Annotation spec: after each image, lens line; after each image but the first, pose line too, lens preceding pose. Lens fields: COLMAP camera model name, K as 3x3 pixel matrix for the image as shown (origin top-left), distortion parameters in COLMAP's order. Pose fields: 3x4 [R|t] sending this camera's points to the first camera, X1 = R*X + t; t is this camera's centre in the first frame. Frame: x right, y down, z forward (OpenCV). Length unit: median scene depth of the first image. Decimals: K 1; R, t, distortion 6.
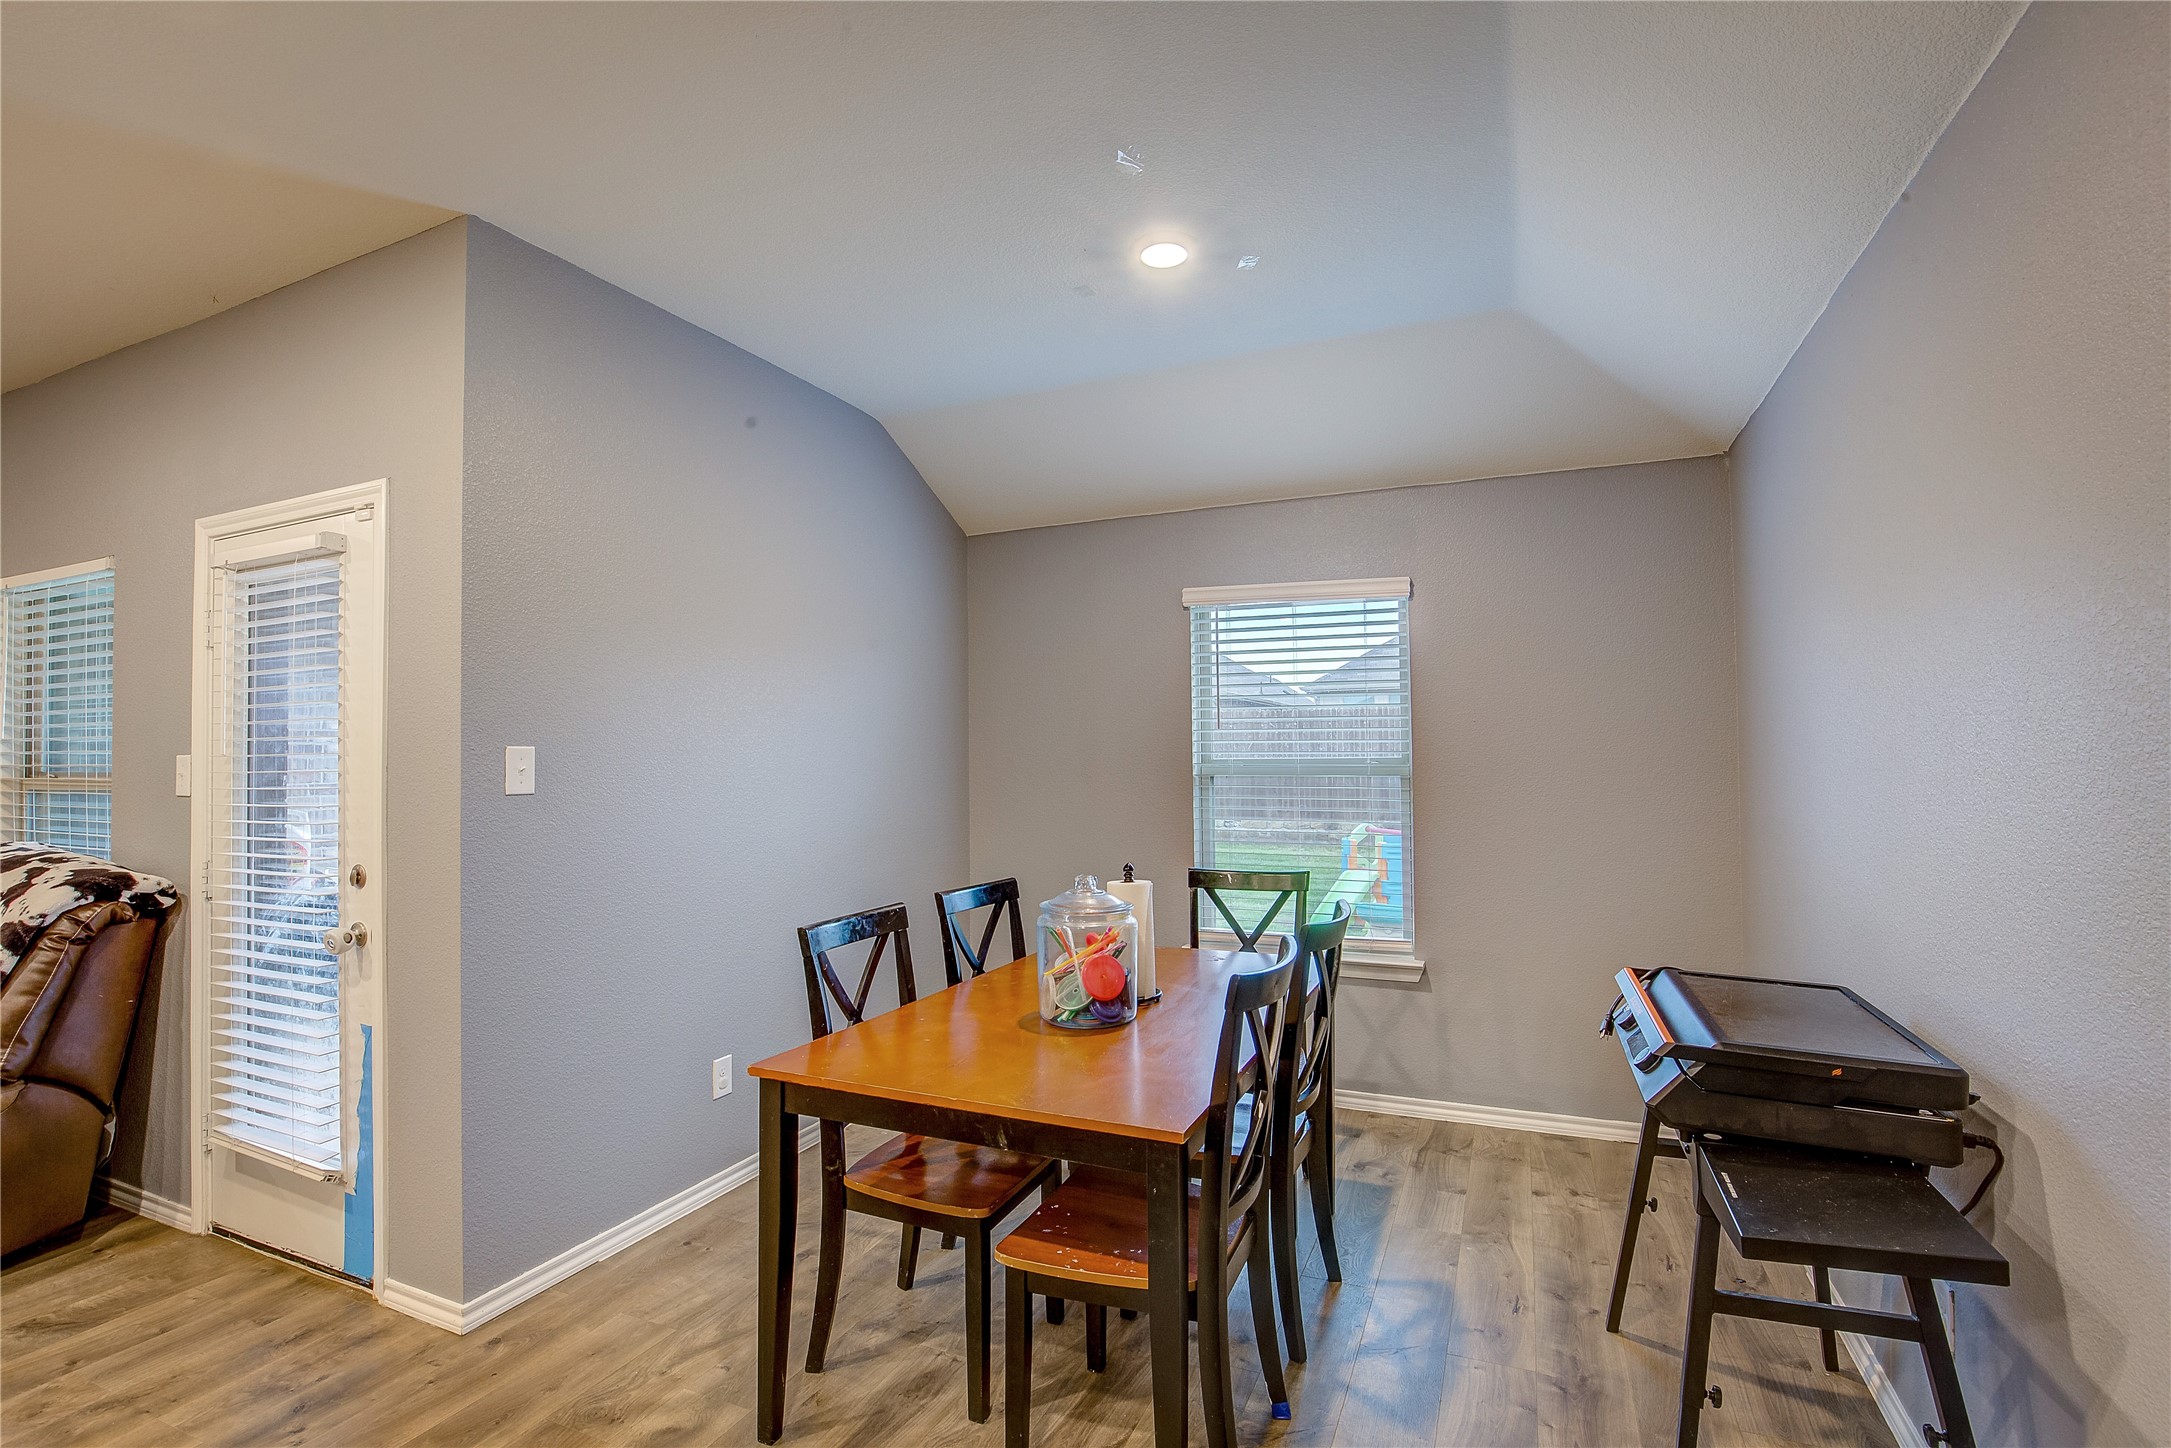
lens RADIAL K [[992.7, 0, 1094.4], [0, 992.7, 737.1], [0, 0, 1]] dist [-0.035590, 0.007469]
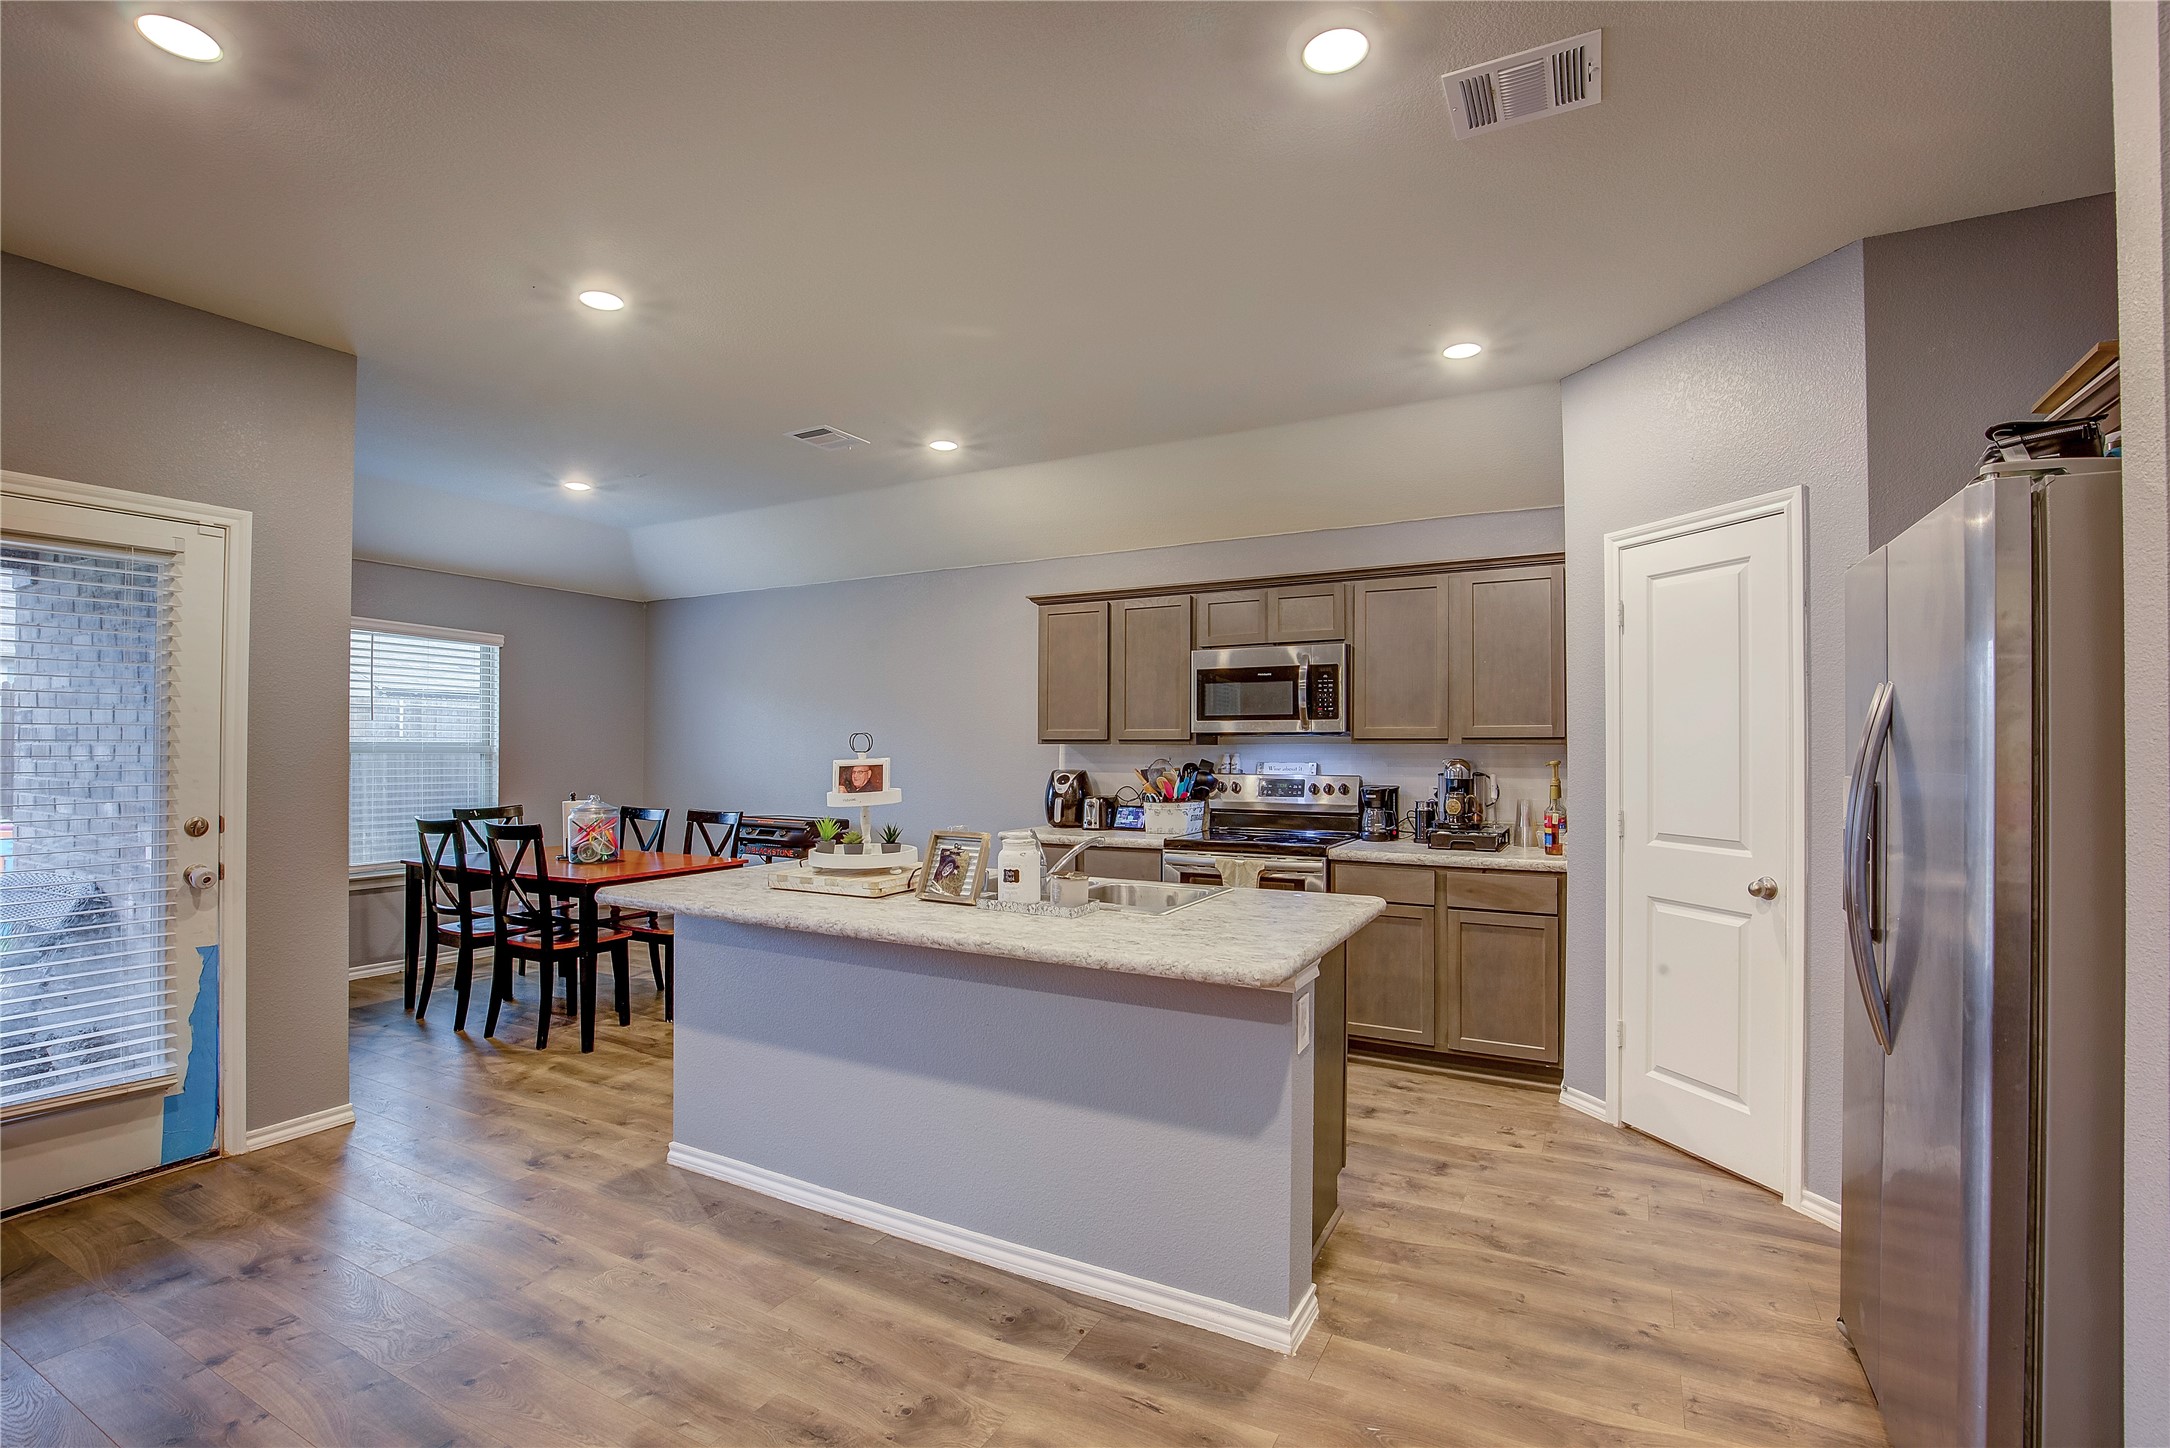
lens RADIAL K [[992.3, 0, 1089.8], [0, 992.3, 729.9], [0, 0, 1]] dist [-0.035590, 0.007469]
pose [[0.079580, 0.028158, 0.996431, -1.800977], [-0.025765, 0.999325, -0.026182, 0.023659], [-0.996495, -0.023589, 0.080252, -0.200834]]
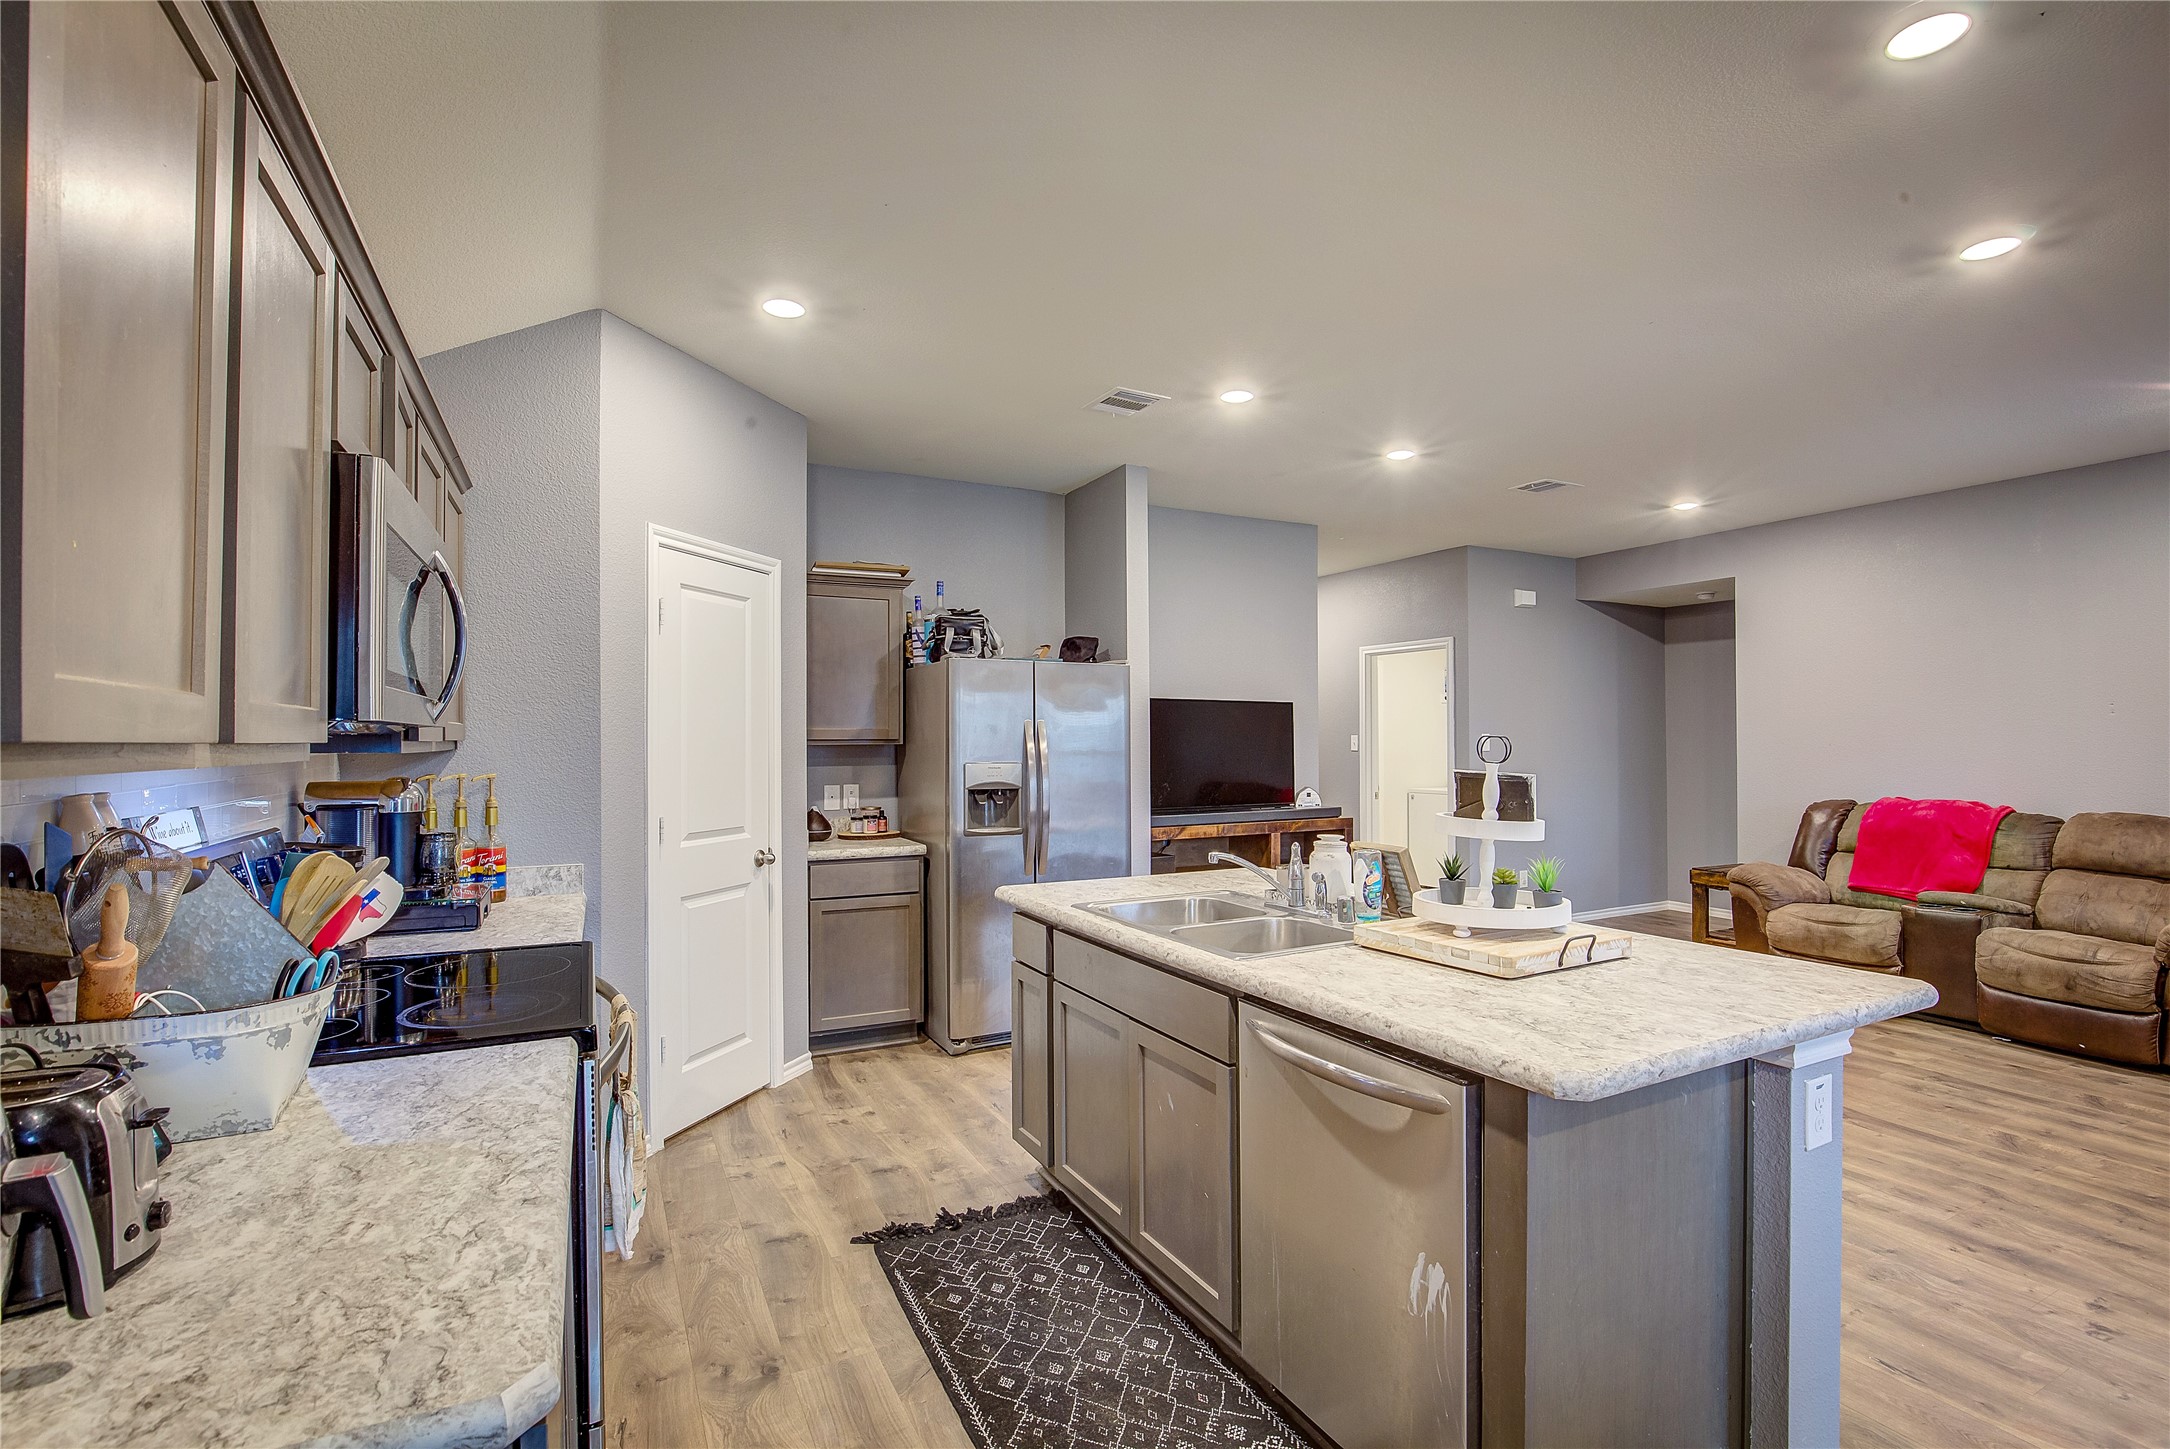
lens RADIAL K [[992.3, 0, 1088.2], [0, 992.3, 729.0], [0, 0, 1]] dist [-0.035590, 0.007469]
pose [[-0.630174, 0.006686, -0.776425, 0.196977], [0.028922, 0.999471, -0.014867, -0.000138], [0.775915, -0.031824, -0.630034, 0.419326]]
